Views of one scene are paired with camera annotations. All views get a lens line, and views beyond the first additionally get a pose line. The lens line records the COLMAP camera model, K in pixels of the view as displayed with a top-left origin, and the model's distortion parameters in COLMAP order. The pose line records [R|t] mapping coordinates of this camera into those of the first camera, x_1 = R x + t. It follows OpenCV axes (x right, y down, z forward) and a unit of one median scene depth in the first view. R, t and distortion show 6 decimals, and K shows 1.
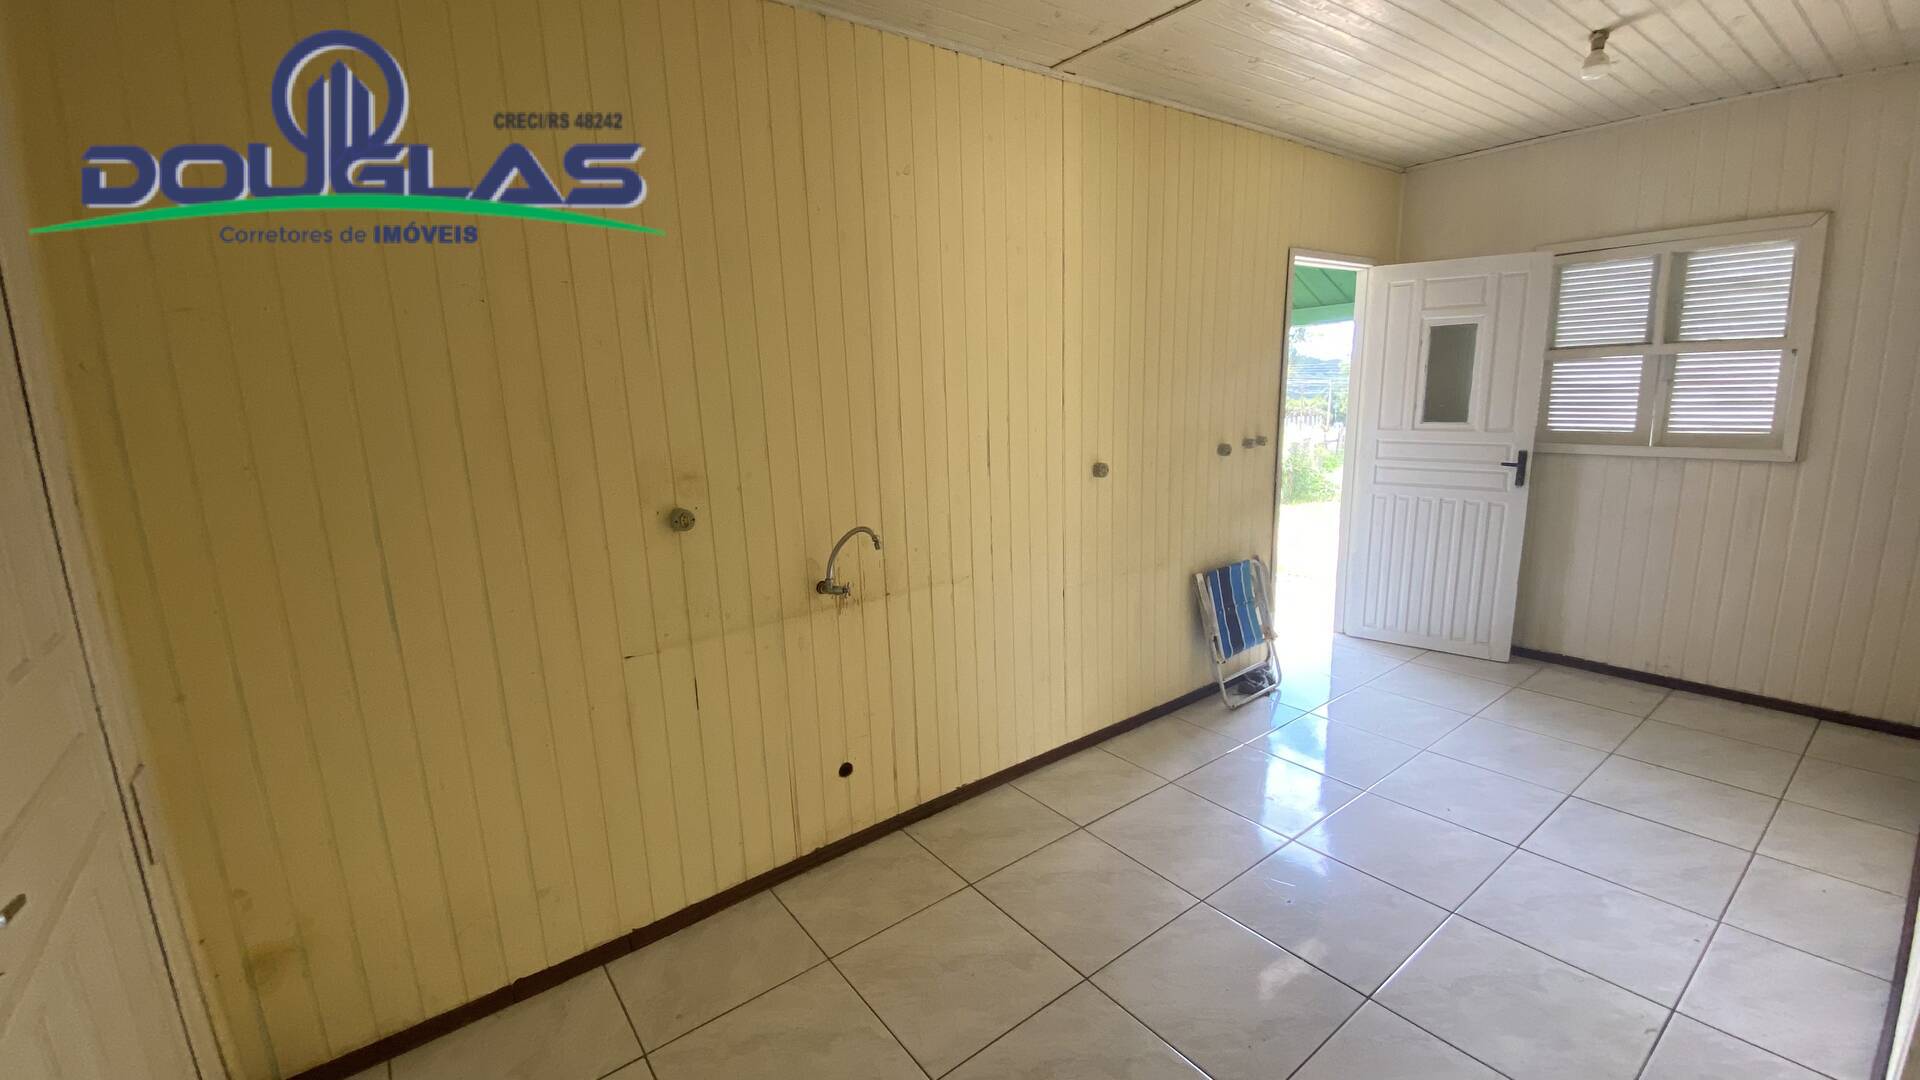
lens RADIAL K [[787.8, 0, 957.4], [0, 787.8, 538.6], [0, 0, 1]] dist [0.025642, -0.024513]
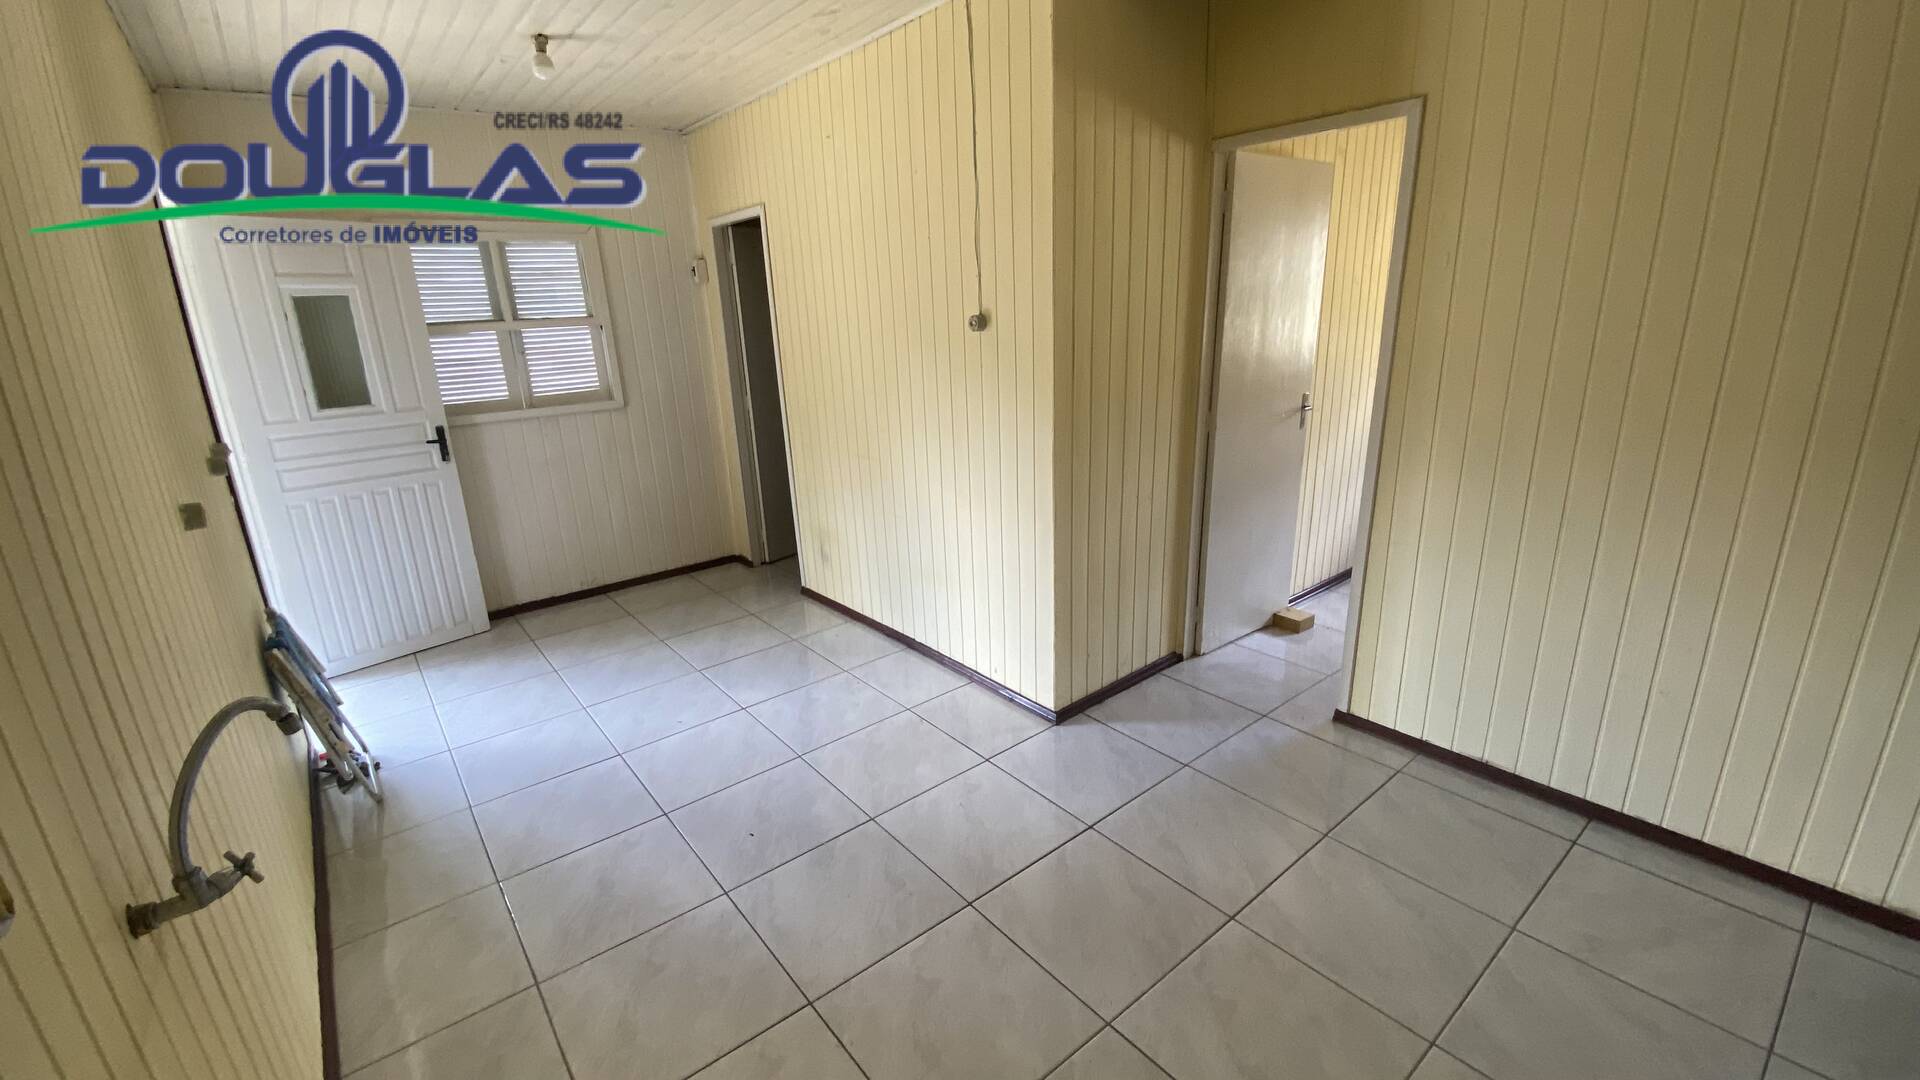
lens RADIAL K [[787.8, 0, 957.4], [0, 787.8, 538.6], [0, 0, 1]] dist [0.025642, -0.024513]
pose [[-0.028600, -0.241932, 0.969872, -0.329642], [0.236656, 0.941045, 0.241720, -0.067593], [-0.971173, 0.236439, 0.030340, 0.383200]]
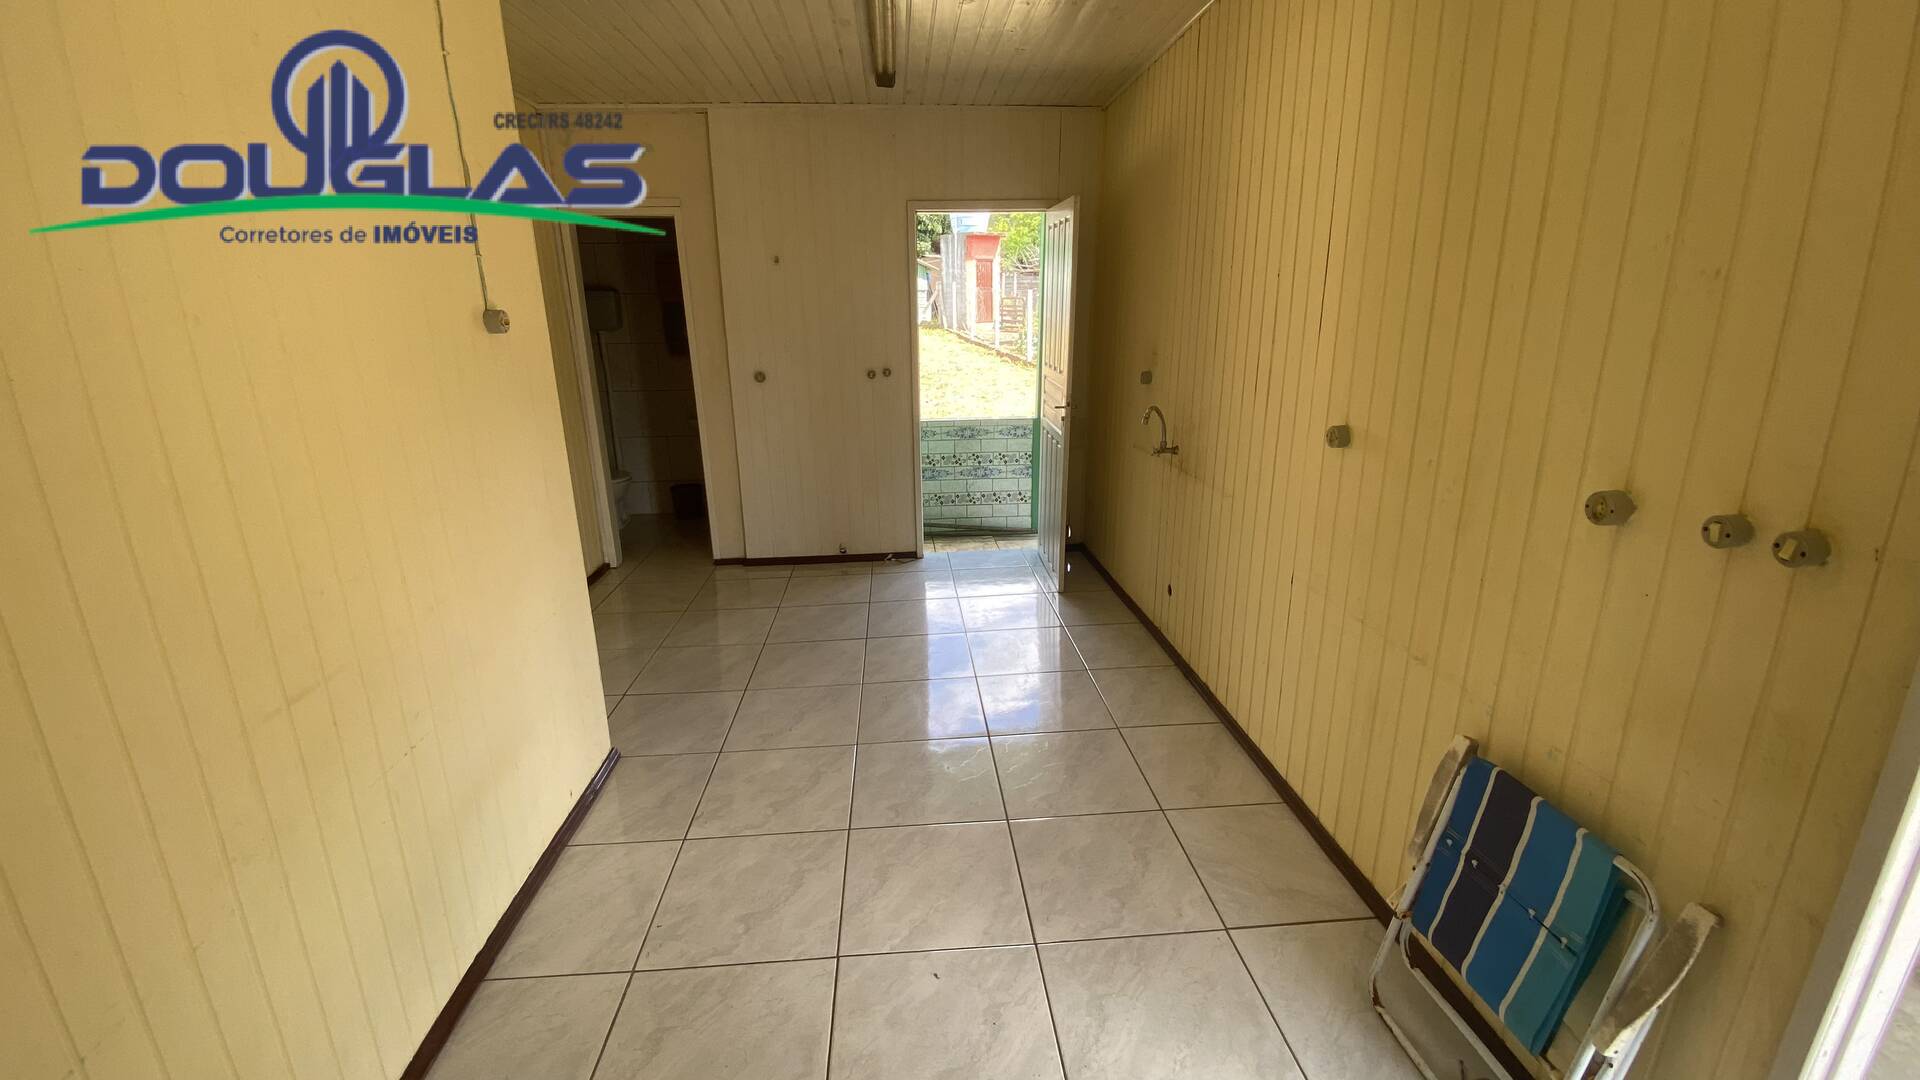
lens RADIAL K [[787.8, 0, 957.4], [0, 787.8, 538.6], [0, 0, 1]] dist [0.025642, -0.024513]
pose [[-0.542119, 0.282378, -0.791435, 0.780970], [-0.126127, 0.903833, 0.408875, -0.207300], [0.830782, 0.321480, -0.454369, 0.902706]]
